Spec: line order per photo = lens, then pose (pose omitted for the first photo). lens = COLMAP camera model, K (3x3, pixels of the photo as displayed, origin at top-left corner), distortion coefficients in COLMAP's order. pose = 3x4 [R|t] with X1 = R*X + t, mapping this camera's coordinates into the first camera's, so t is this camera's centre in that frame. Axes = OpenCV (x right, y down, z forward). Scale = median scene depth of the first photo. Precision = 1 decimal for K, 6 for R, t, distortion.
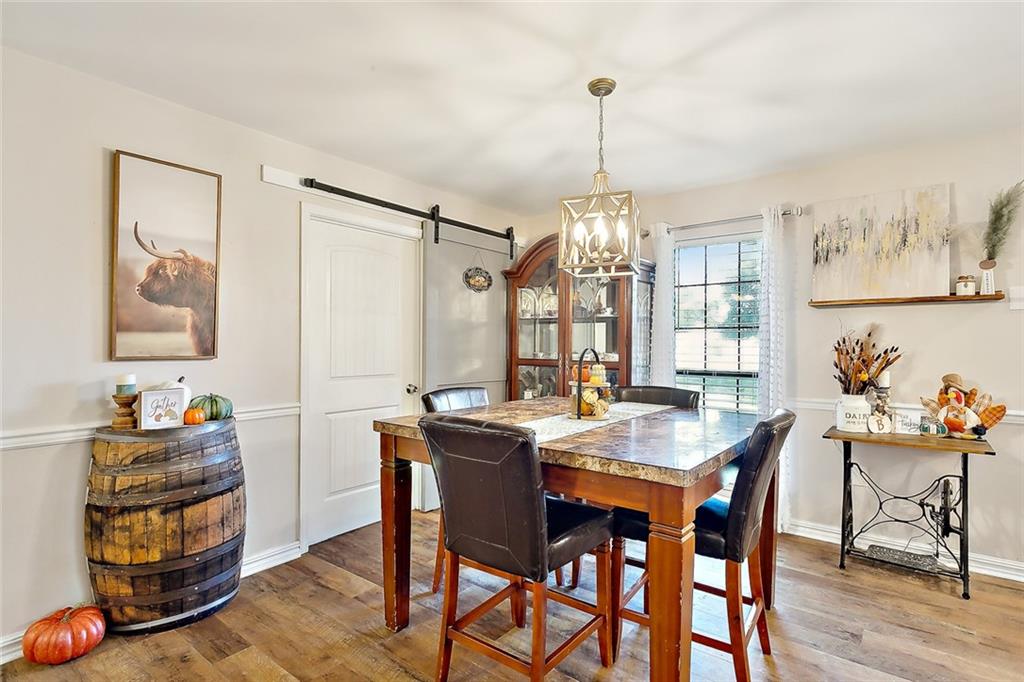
lens RADIAL K [[502.4, 0, 510.4], [0, 502.4, 345.2], [0, 0, 1]] dist [0.002898, 0.000456]
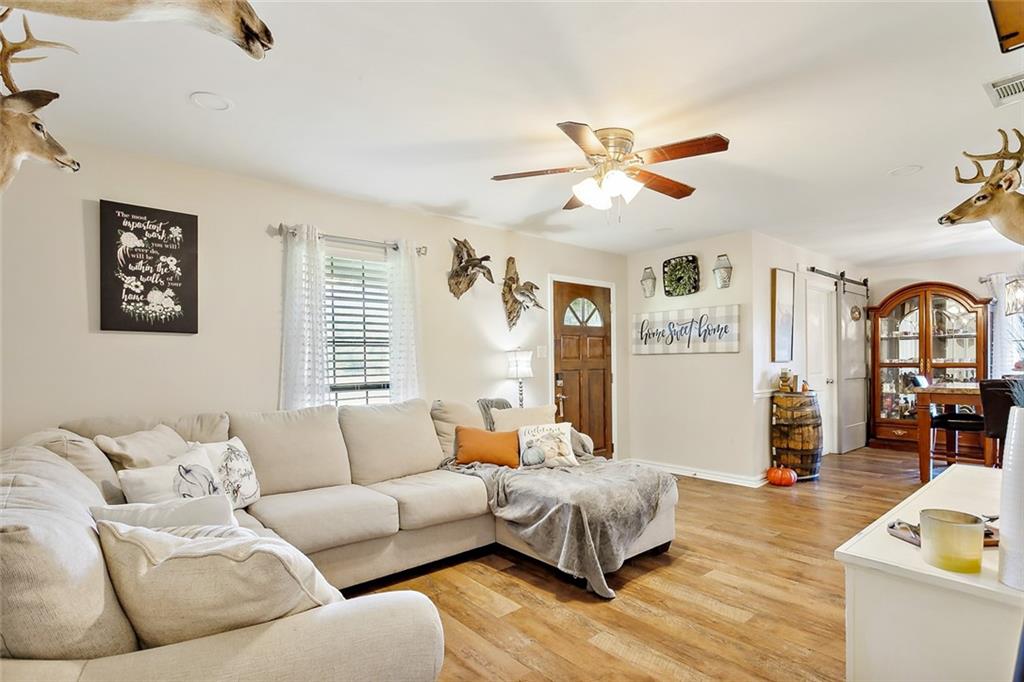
lens RADIAL K [[502.4, 0, 518.3], [0, 502.4, 362.5], [0, 0, 1]] dist [0.002898, 0.000456]
pose [[0.980167, -0.013589, -0.197708, -0.398502], [0.013643, 0.999906, -0.001086, 0.005395], [0.197704, -0.001633, 0.980260, -0.384936]]
